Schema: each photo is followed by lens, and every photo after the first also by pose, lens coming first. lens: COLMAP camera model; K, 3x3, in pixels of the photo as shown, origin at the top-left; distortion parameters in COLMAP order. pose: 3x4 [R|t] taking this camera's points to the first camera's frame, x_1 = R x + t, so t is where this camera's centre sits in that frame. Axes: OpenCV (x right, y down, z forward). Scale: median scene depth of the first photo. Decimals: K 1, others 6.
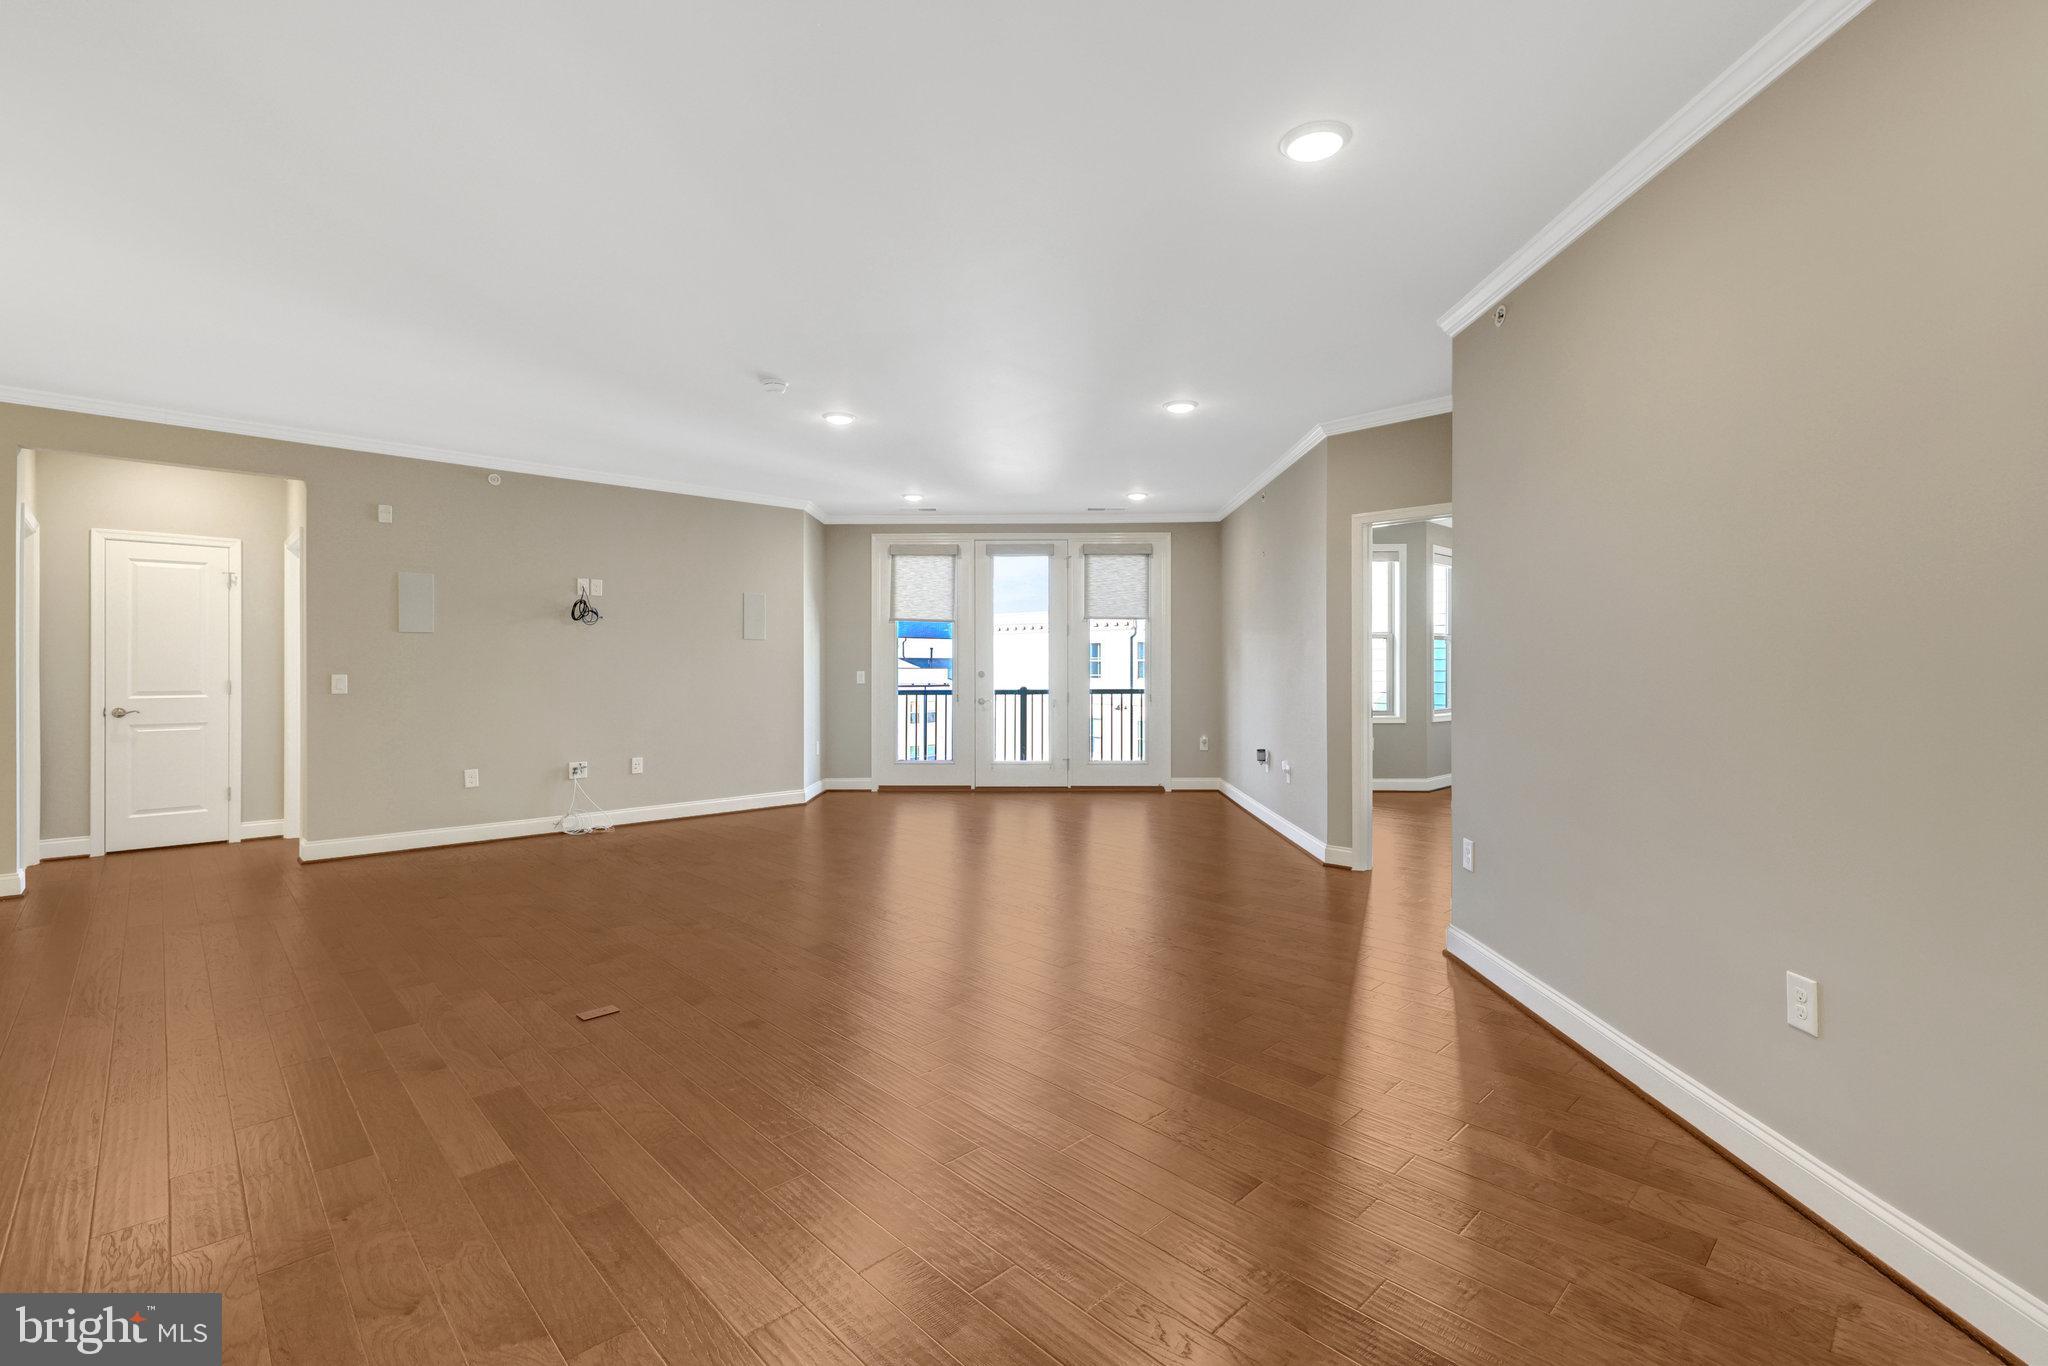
lens RADIAL K [[922.8, 0, 1026.5], [0, 922.8, 667.5], [0, 0, 1]] dist [-0.001550, -0.000452]
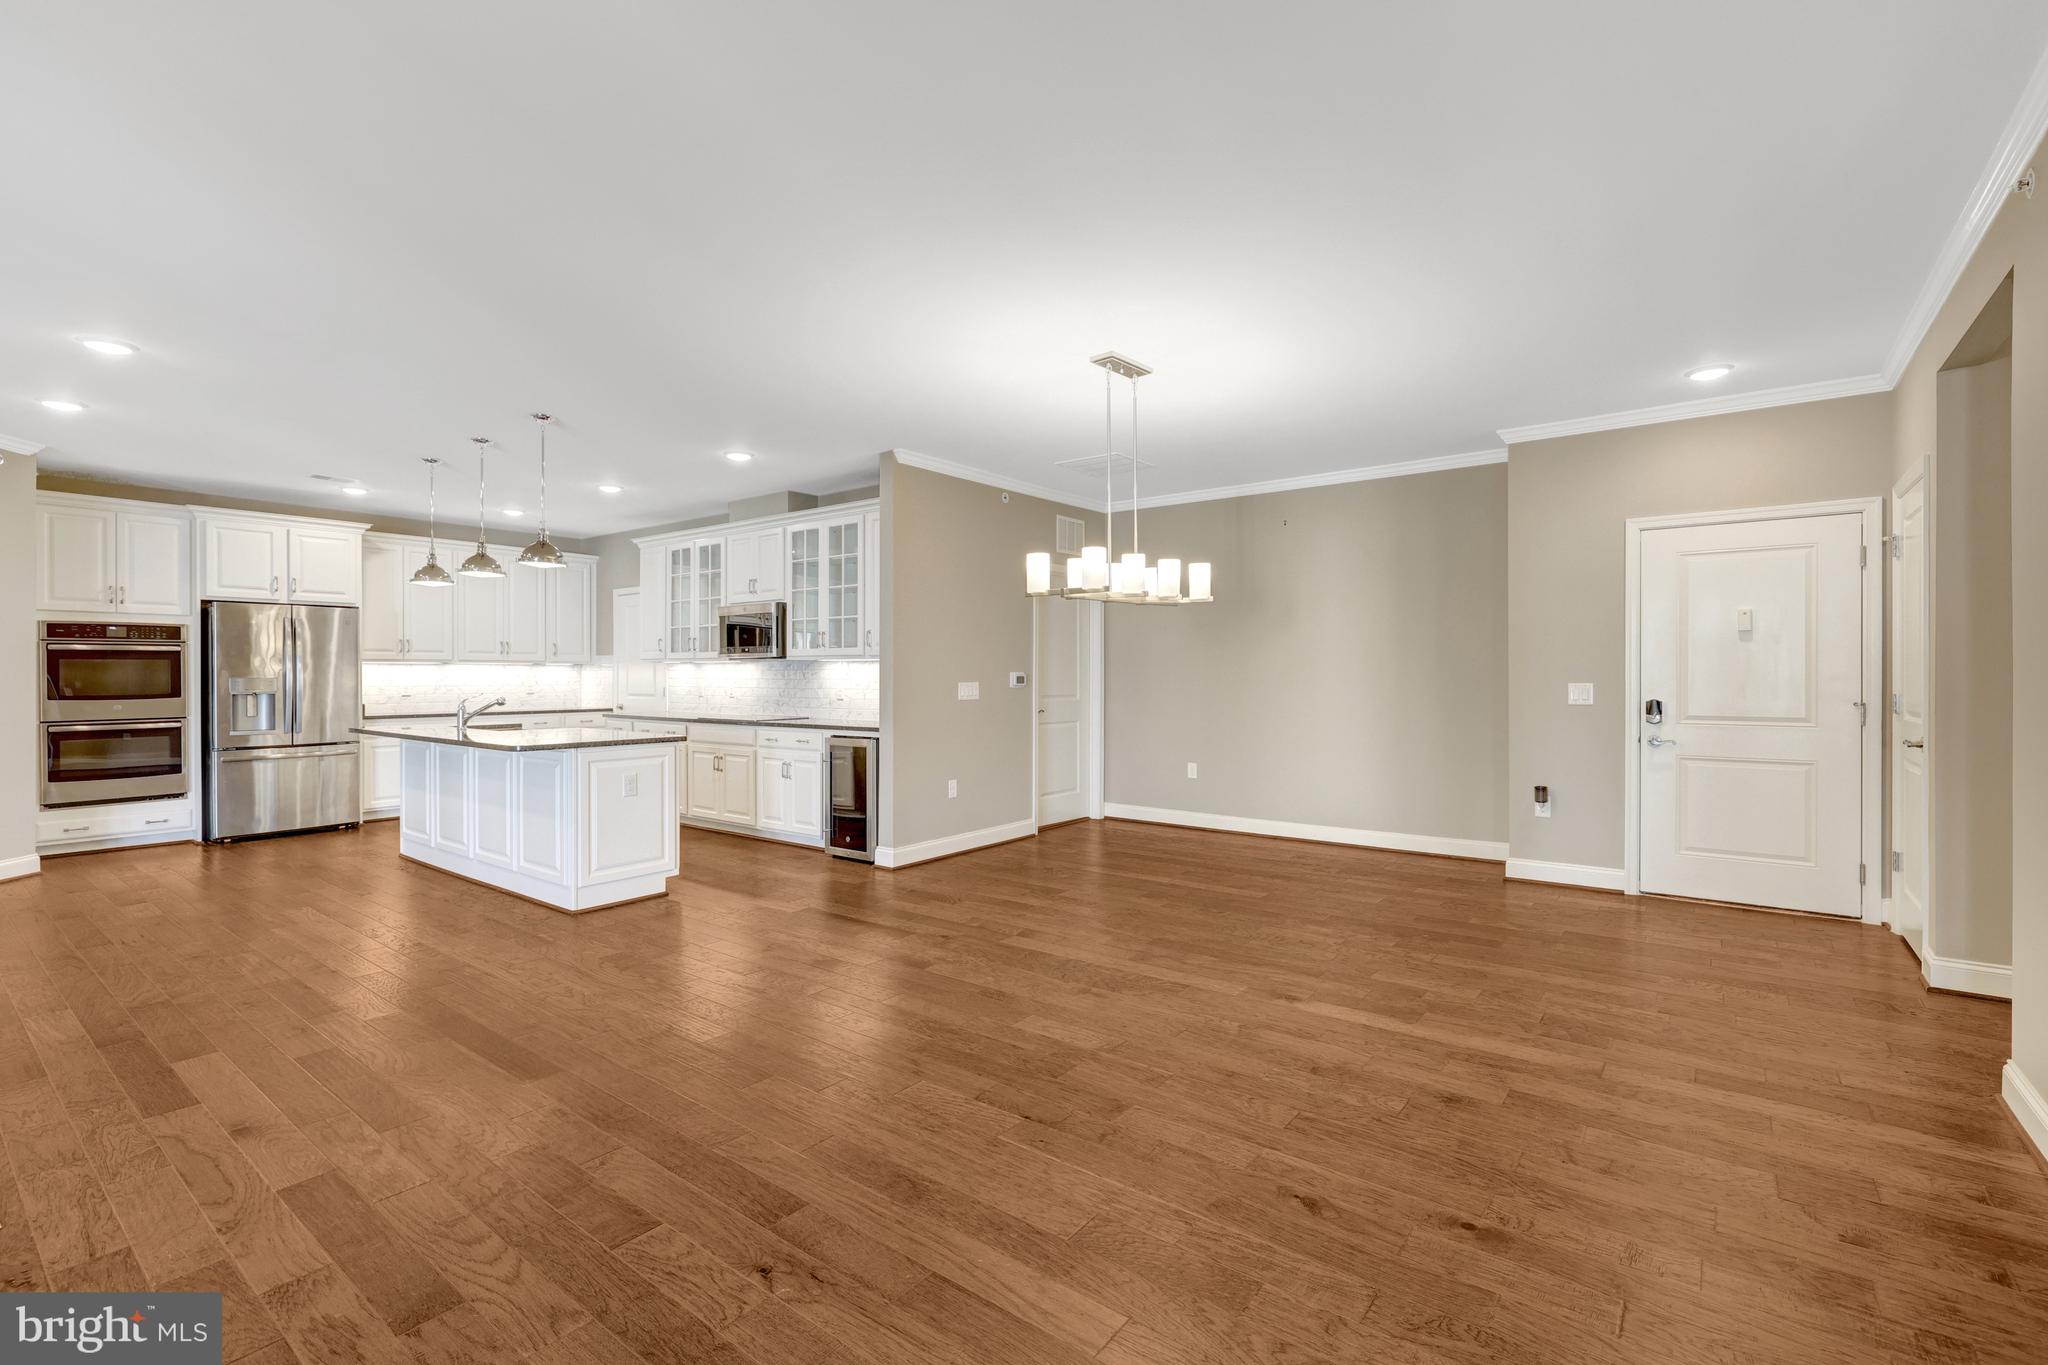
lens RADIAL K [[900.8, 0, 1028.1], [0, 900.8, 672.7], [0, 0, 1]] dist [-0.018191, 0.000203]
pose [[-0.986821, 0.000606, -0.161812, -0.403857], [0.001280, 0.999991, -0.004062, -0.001060], [0.161808, -0.004216, -0.986813, 0.634317]]
